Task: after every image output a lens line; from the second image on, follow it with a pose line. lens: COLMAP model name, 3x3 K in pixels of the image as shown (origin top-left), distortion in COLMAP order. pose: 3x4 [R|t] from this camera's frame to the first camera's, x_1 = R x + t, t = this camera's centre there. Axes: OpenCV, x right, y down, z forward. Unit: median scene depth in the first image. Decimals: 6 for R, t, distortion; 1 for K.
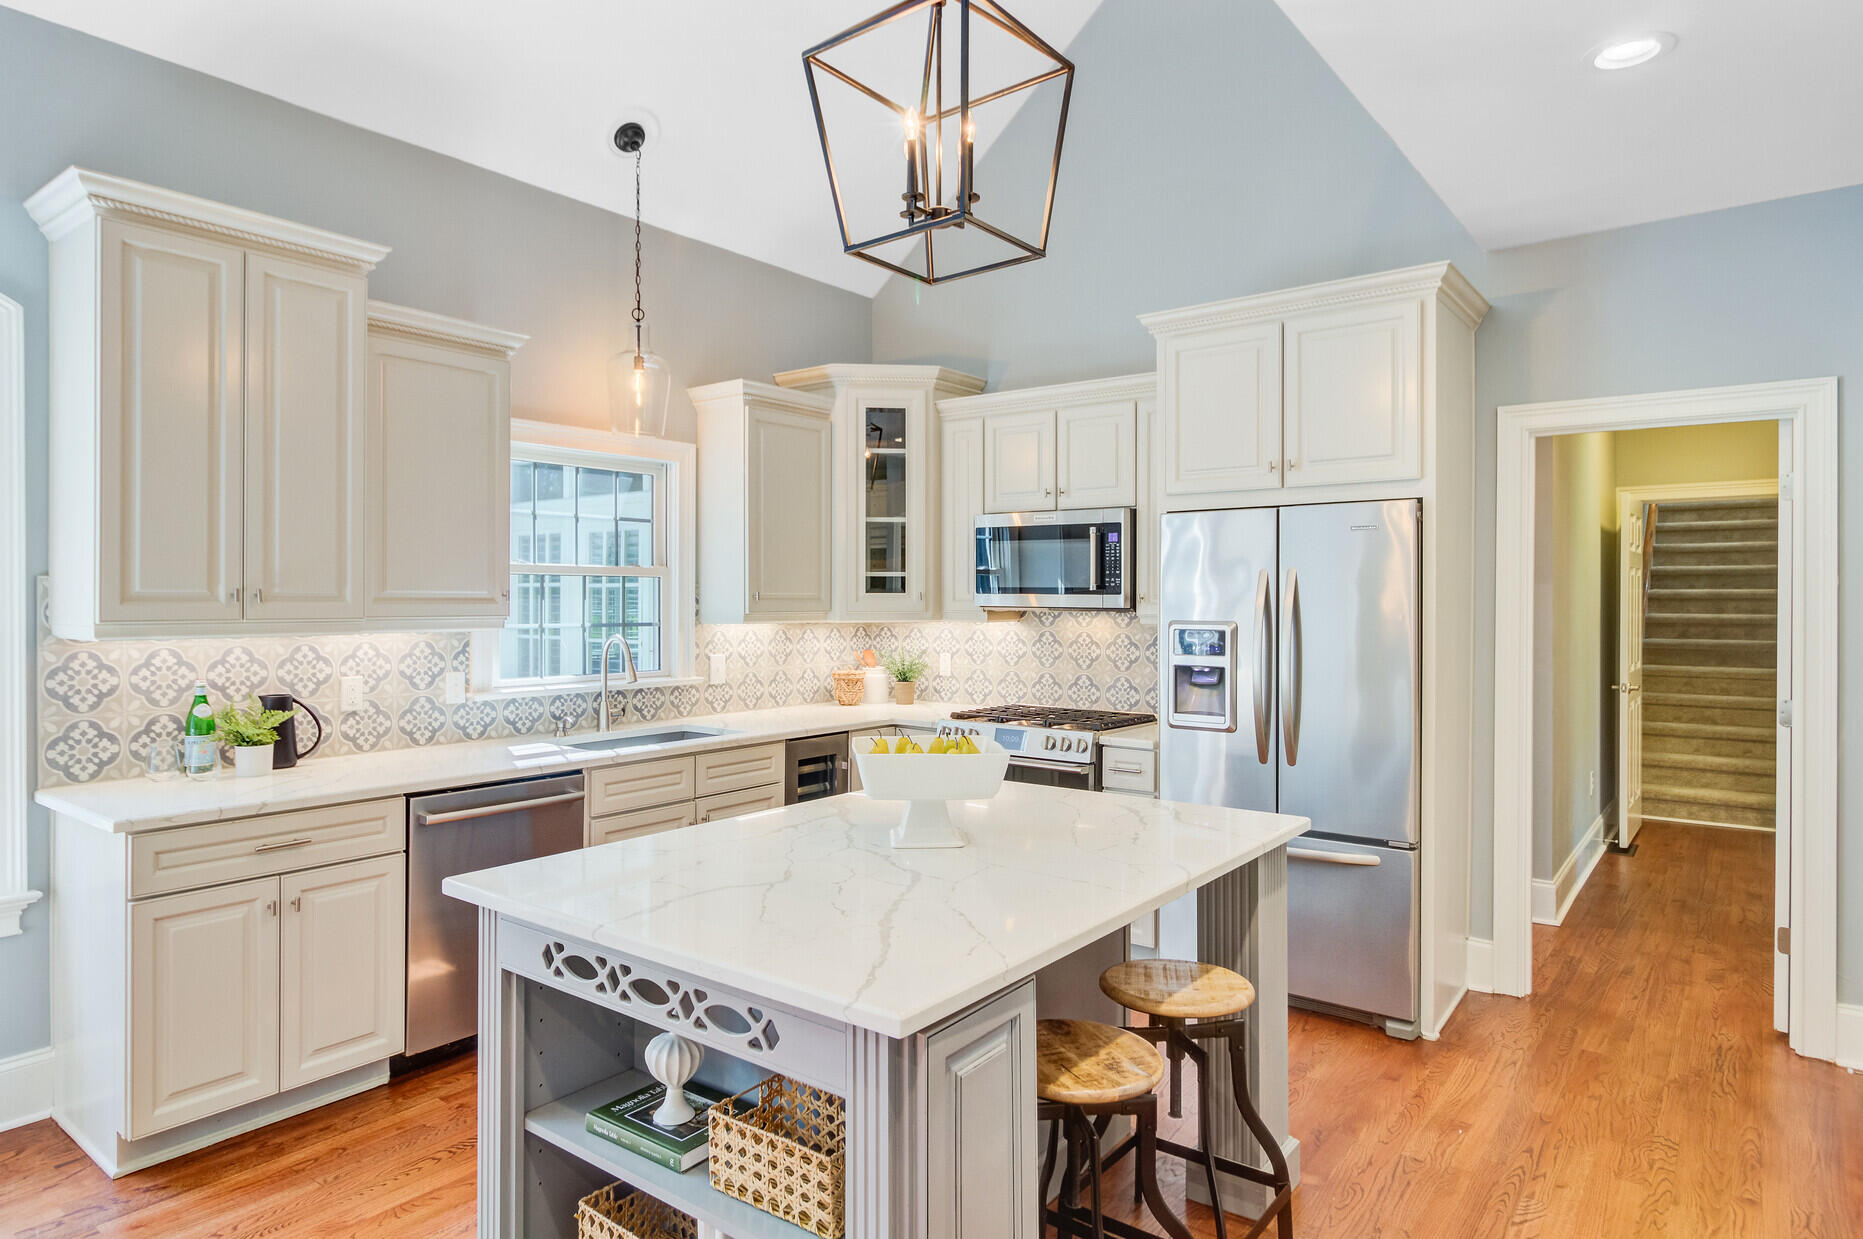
lens RADIAL K [[1085.4, 0, 936.7], [0, 1085.4, 615.4], [0, 0, 1]] dist [-0.006235, 0.004428]
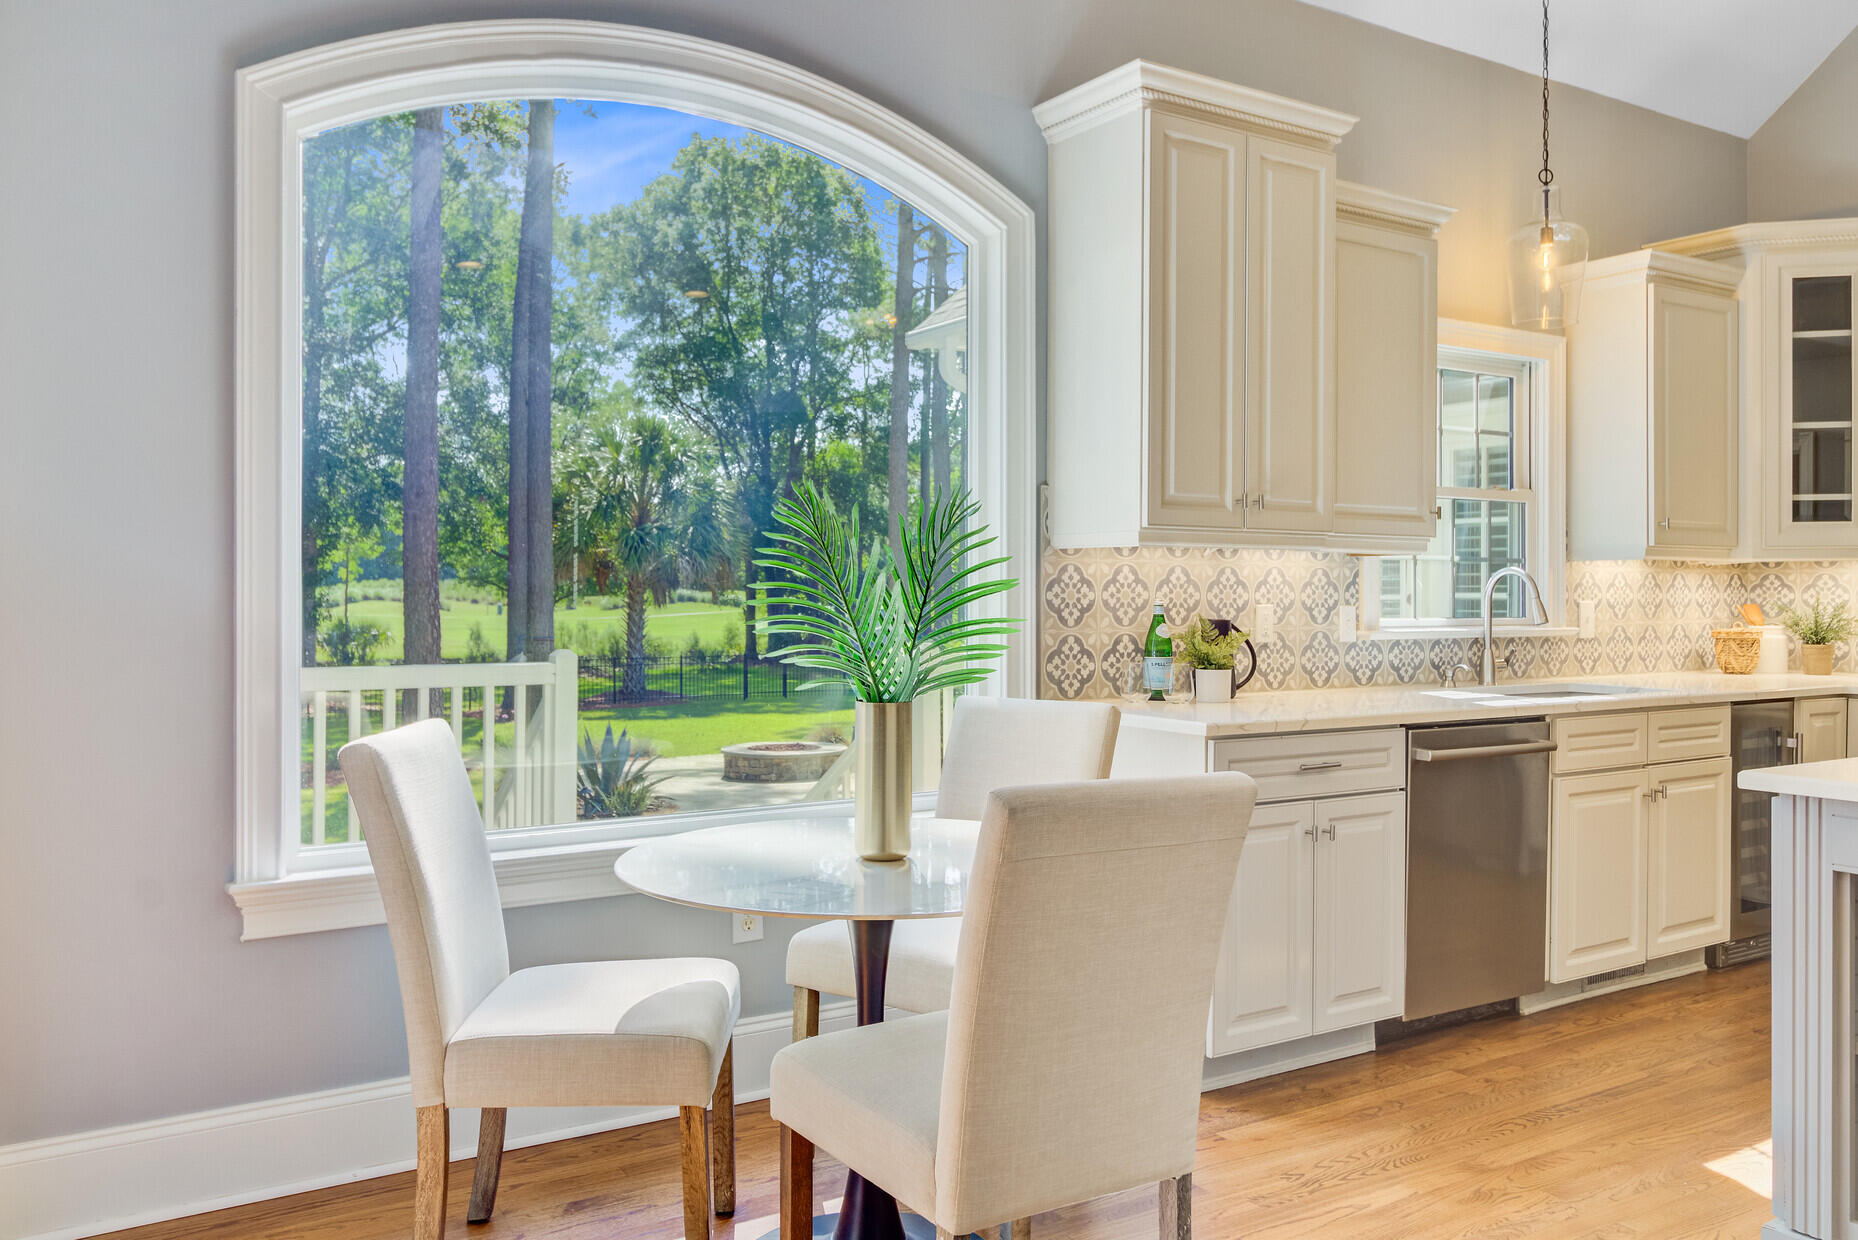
lens RADIAL K [[1454.8, 0, 929.4], [0, 1454.8, 602.4], [0, 0, 1]] dist [0.015257, -0.003418]
pose [[0.940673, 0.003911, -0.339293, -0.395293], [-0.007589, 0.999926, -0.009513, 0.068824], [0.339231, 0.011524, 0.940633, -0.227255]]
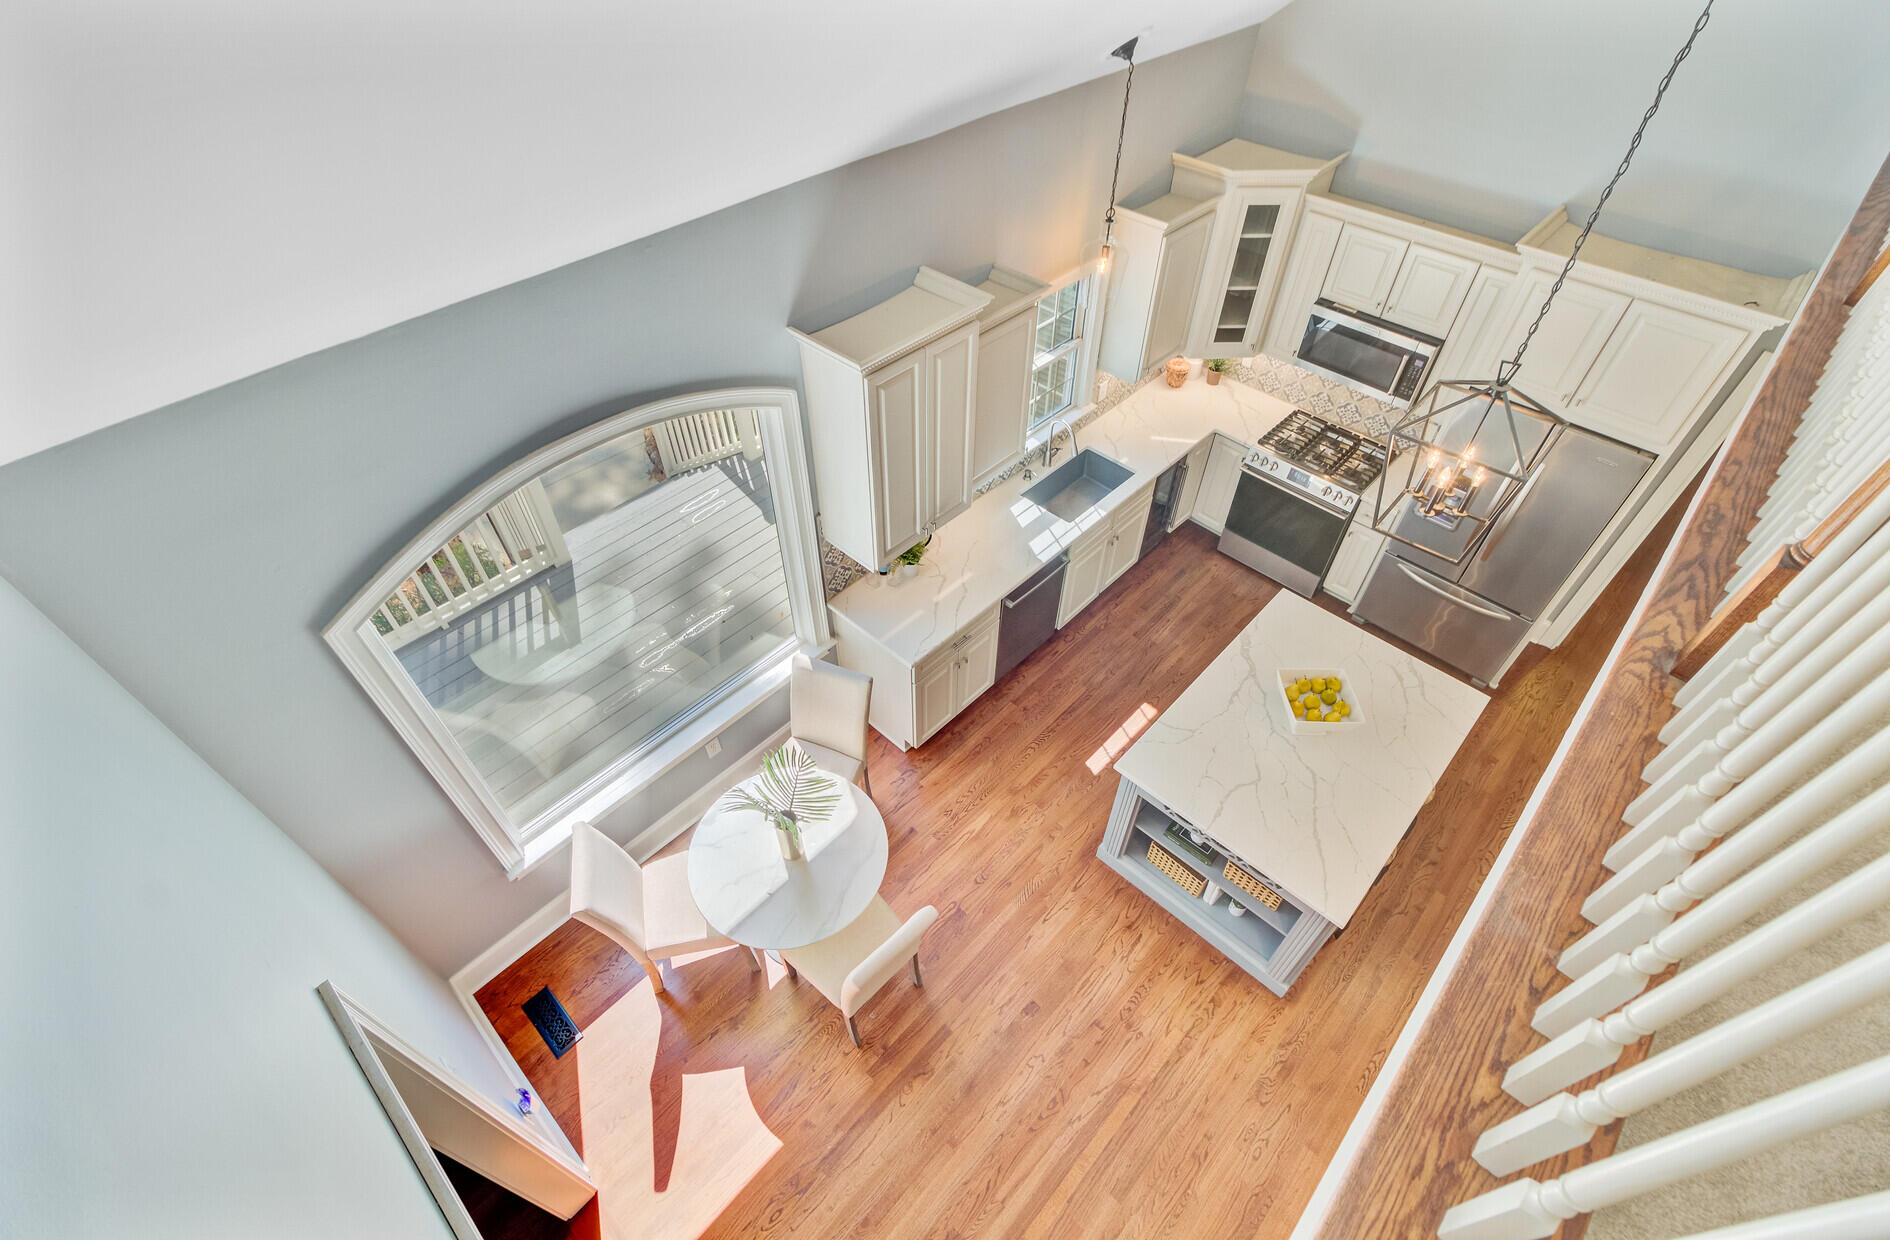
lens RADIAL K [[861.5, 0, 946.0], [0, 861.5, 612.6], [0, 0, 1]] dist [-0.009438, 0.000599]
pose [[0.994531, 0.082940, -0.063479, -0.426345], [-0.011575, 0.691559, 0.722228, -0.791225], [0.103802, -0.717543, 0.688736, -0.060692]]
